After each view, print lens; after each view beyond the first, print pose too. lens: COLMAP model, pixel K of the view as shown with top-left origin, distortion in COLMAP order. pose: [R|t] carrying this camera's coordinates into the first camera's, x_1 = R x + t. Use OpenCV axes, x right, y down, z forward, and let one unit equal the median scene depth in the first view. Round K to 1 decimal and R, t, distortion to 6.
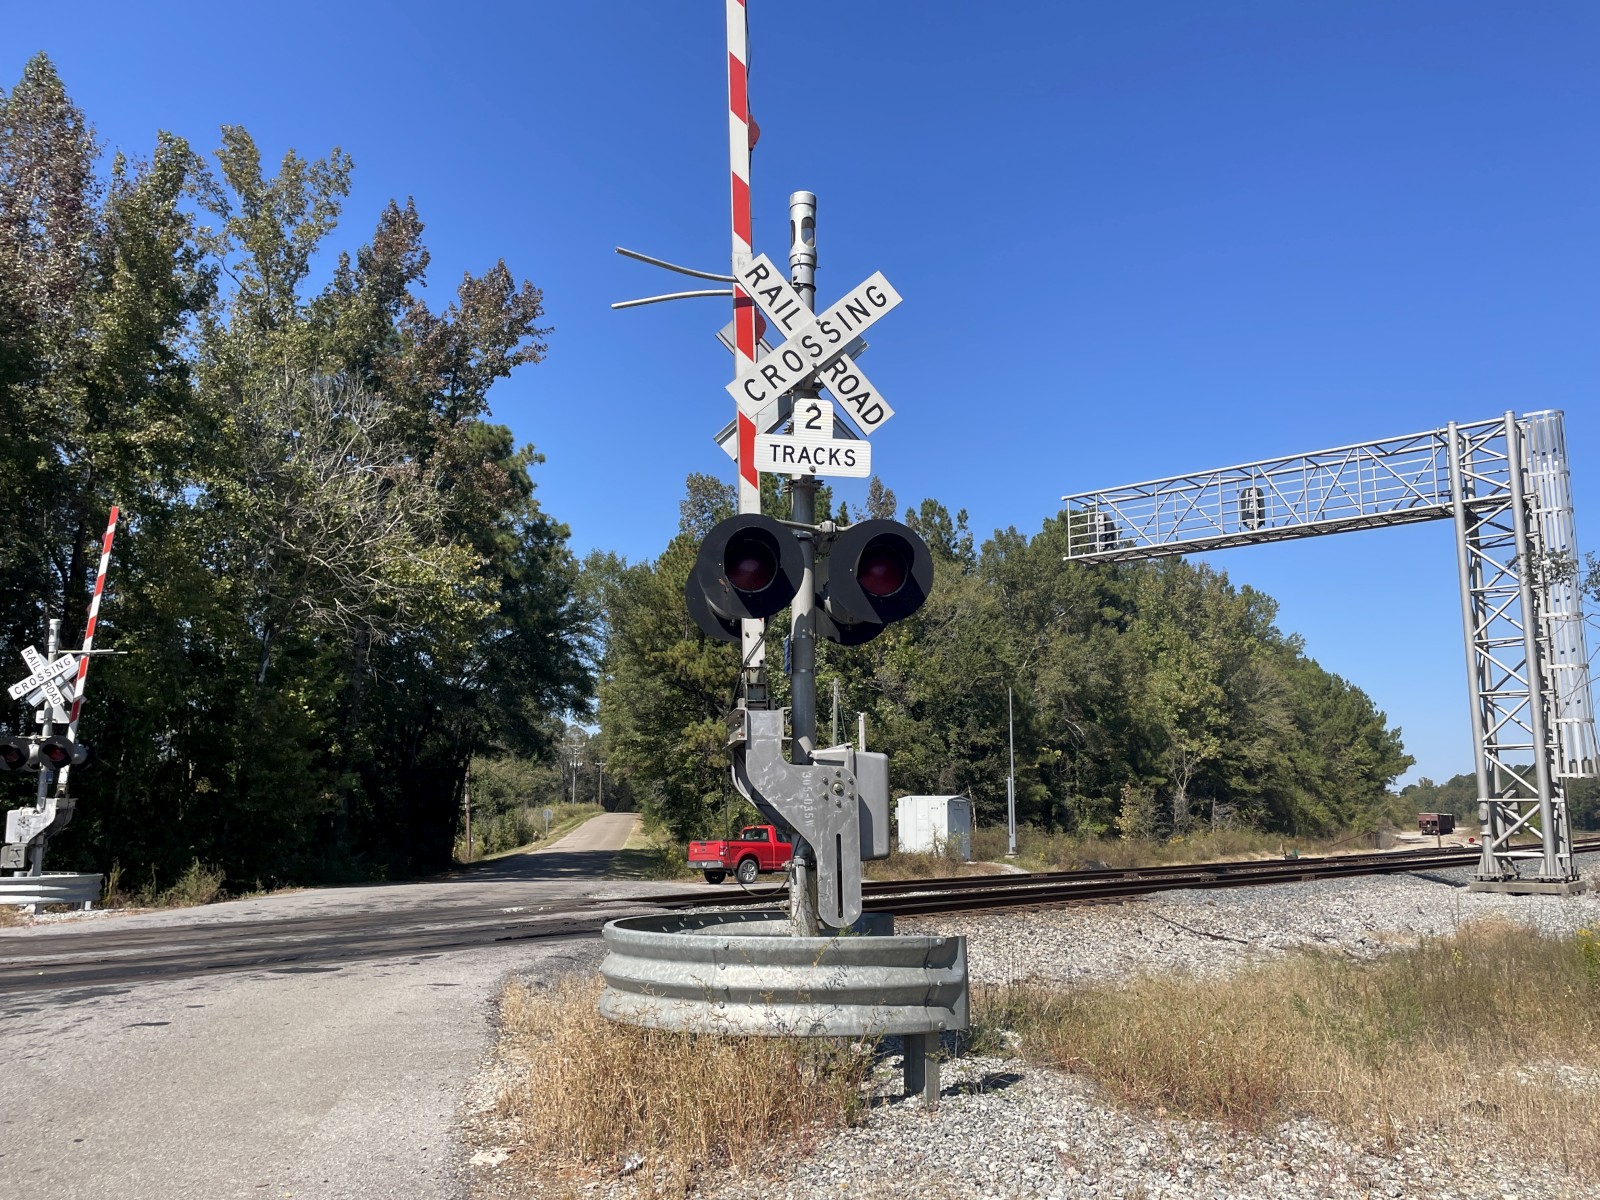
lens RADIAL K [[1245.3, 0, 807.2], [0, 1245.3, 605.2], [0, 0, 1]] dist [0.103418, -0.139884]
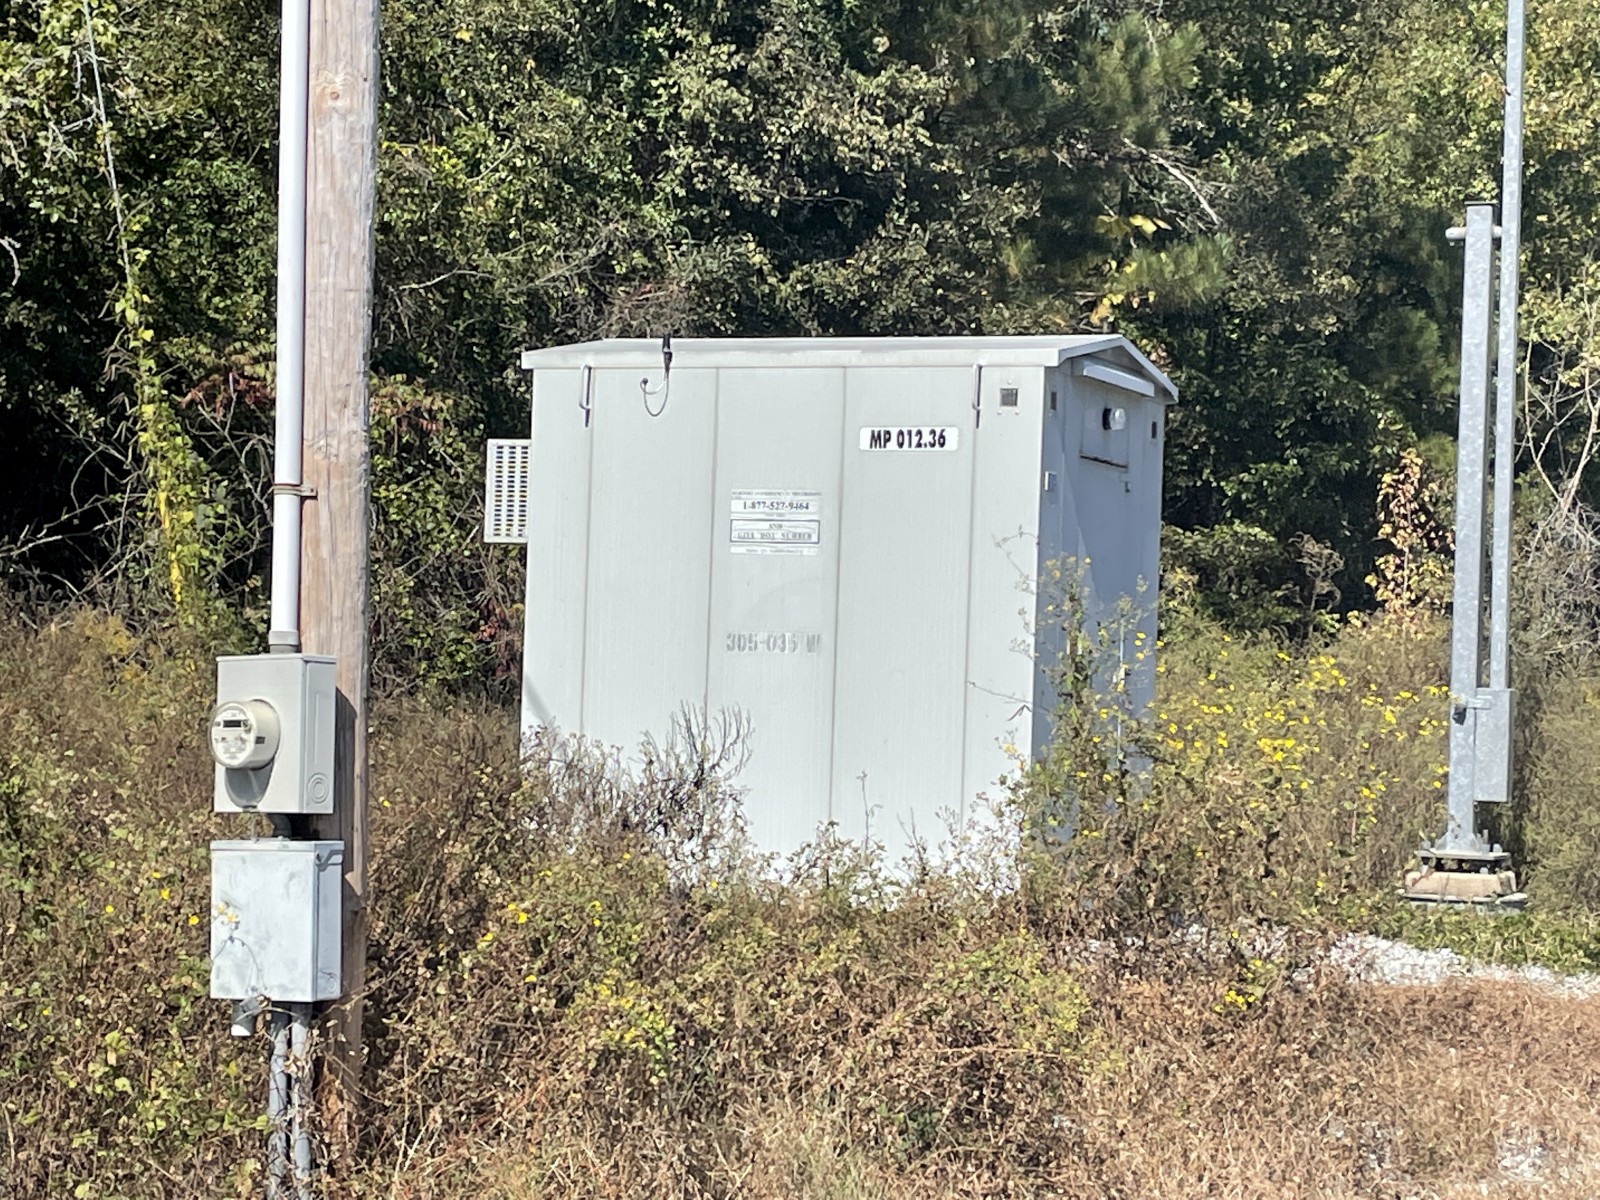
lens RADIAL K [[3429.2, 0, 800.1], [0, 3429.2, 600.1], [0, 0, 1]] dist [0.009495, 0.004300]
pose [[0.964300, 0.024490, 0.263676, 0.022498], [-0.065227, 0.987003, 0.146871, 0.161069], [-0.256652, -0.158827, 0.953364, 0.872369]]
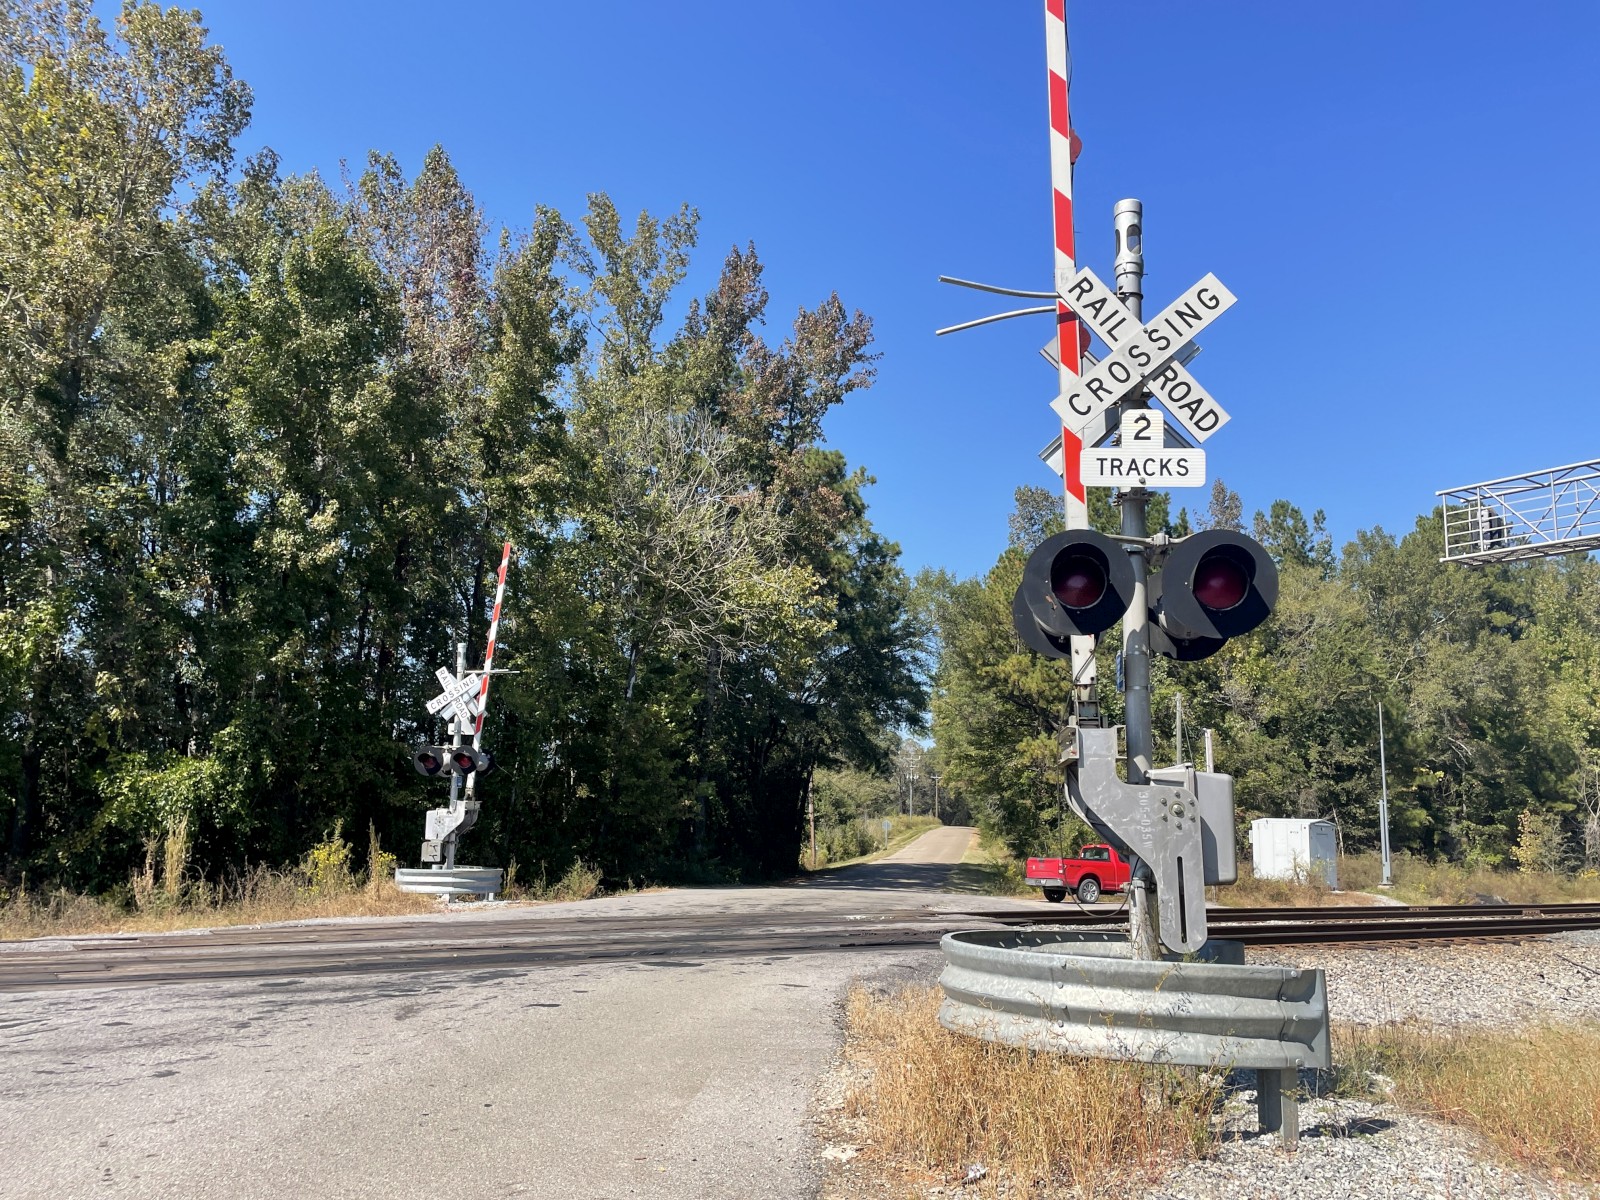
lens RADIAL K [[1241.2, 0, 805.8], [0, 1241.2, 609.7], [0, 0, 1]] dist [0.103771, -0.138267]
pose [[0.964702, -0.022086, -0.262415, 0.000798], [0.019959, 0.999743, -0.010769, -0.000504], [0.262586, 0.005151, 0.964895, -0.002263]]
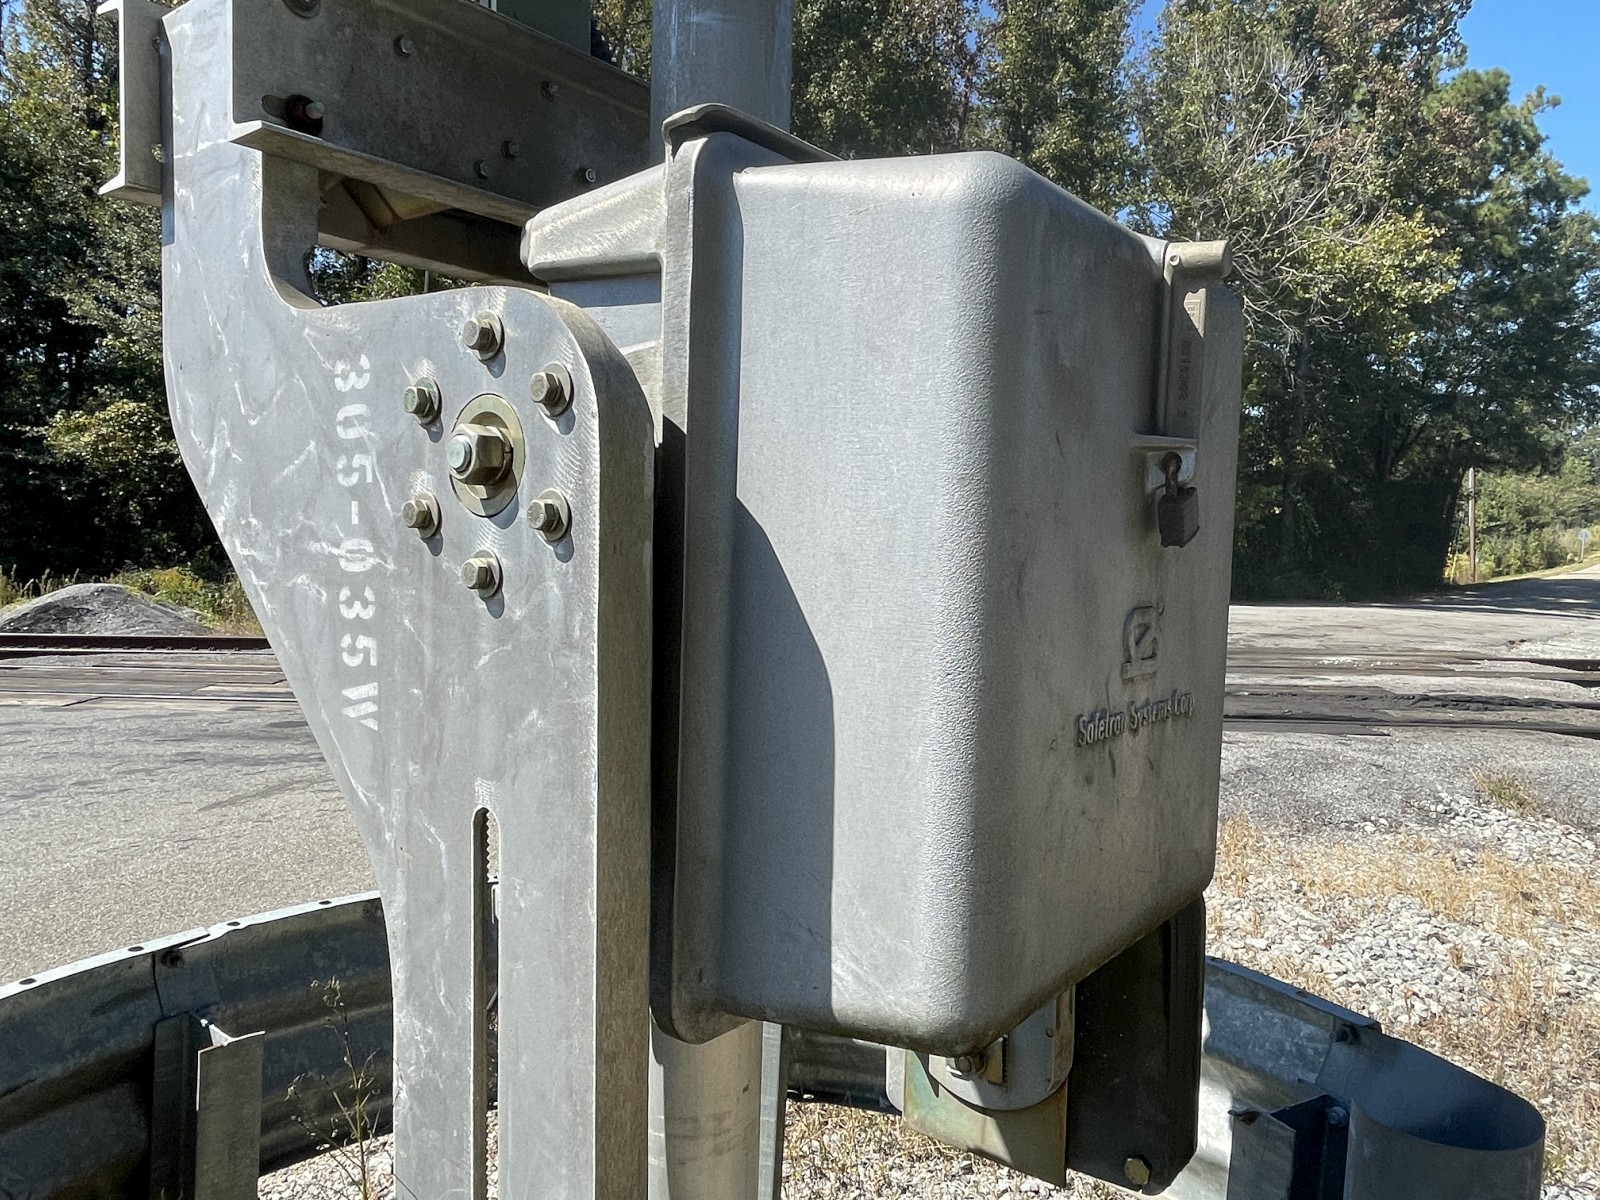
lens RADIAL K [[1140.5, 0, 805.4], [0, 1140.5, 602.5], [0, 0, 1]] dist [-0.004014, -0.003748]
pose [[0.682203, 0.071074, -0.727700, 0.020762], [0.097116, 0.977638, 0.186529, 0.022193], [0.724684, -0.197922, 0.660045, 0.146652]]
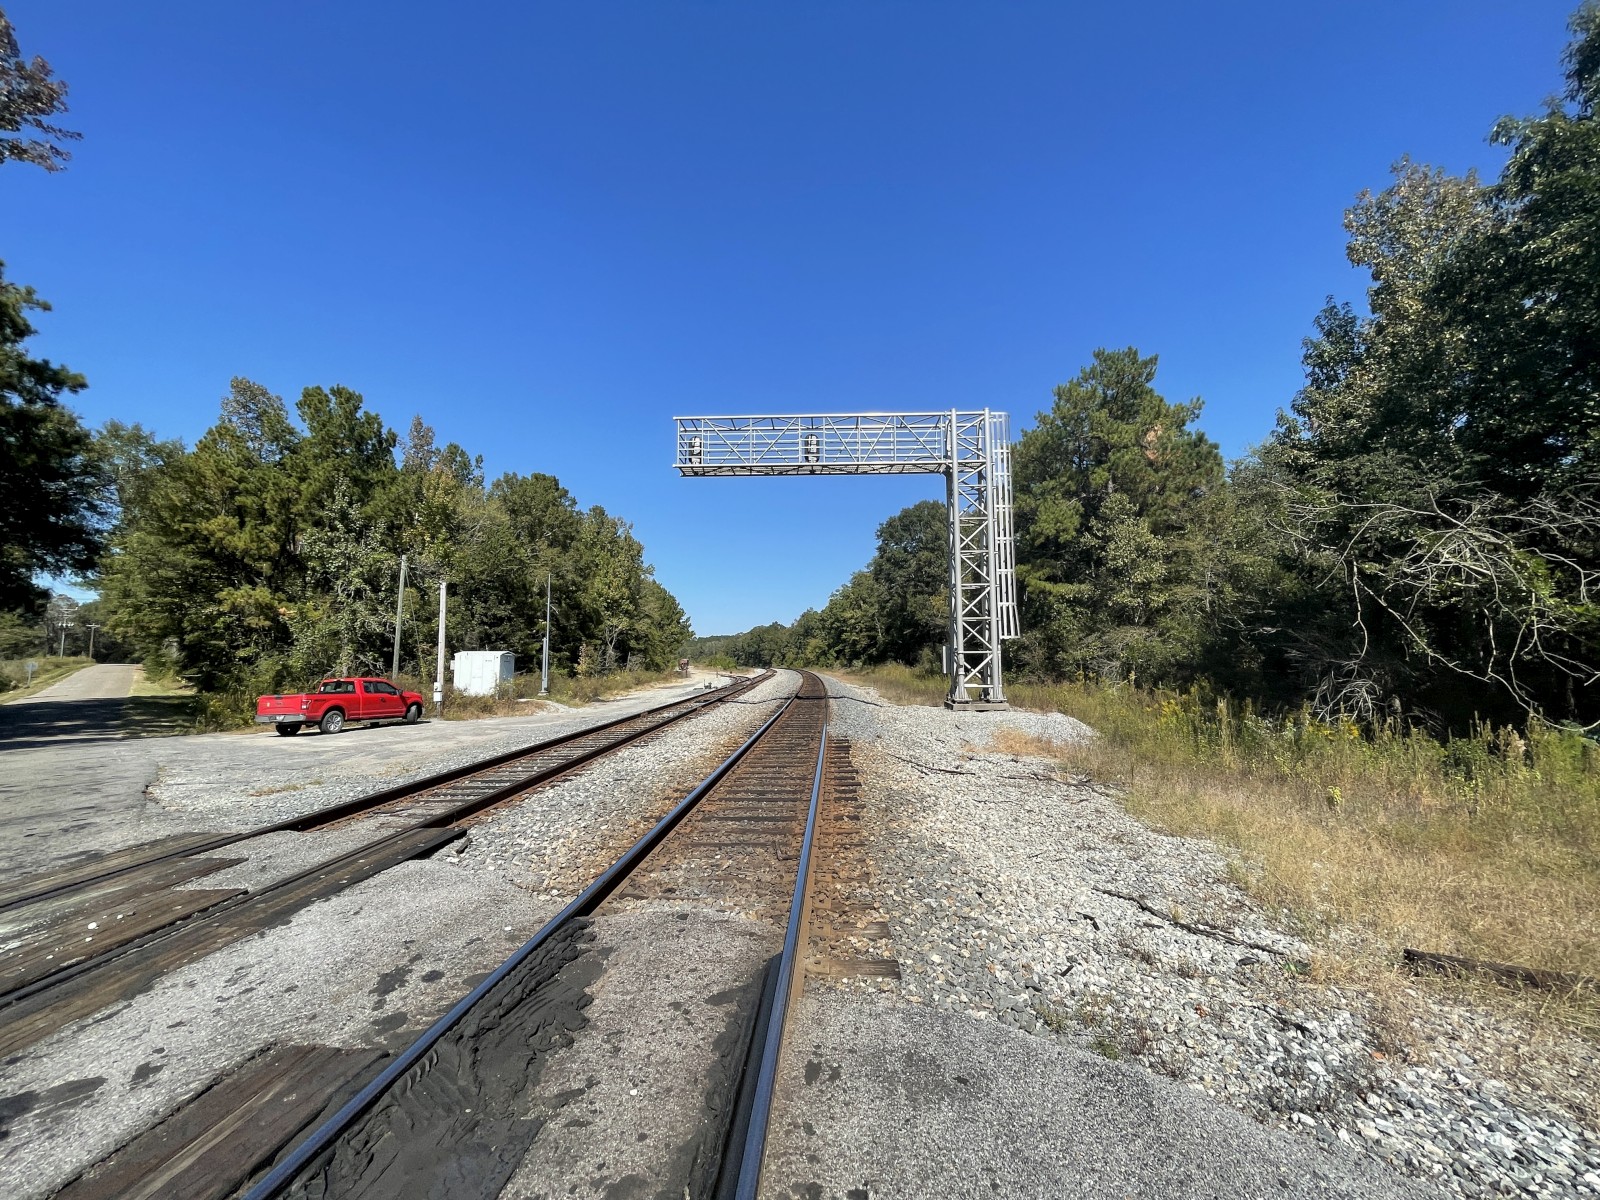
lens RADIAL K [[647.7, 0, 802.9], [0, 647.7, 600.4], [0, 0, 1]] dist [-0.001237, -0.000326]
pose [[0.781474, 0.050986, 0.621852, -0.077977], [-0.095543, 0.994680, 0.038514, 0.051132], [-0.616580, -0.089512, 0.782187, 0.329599]]
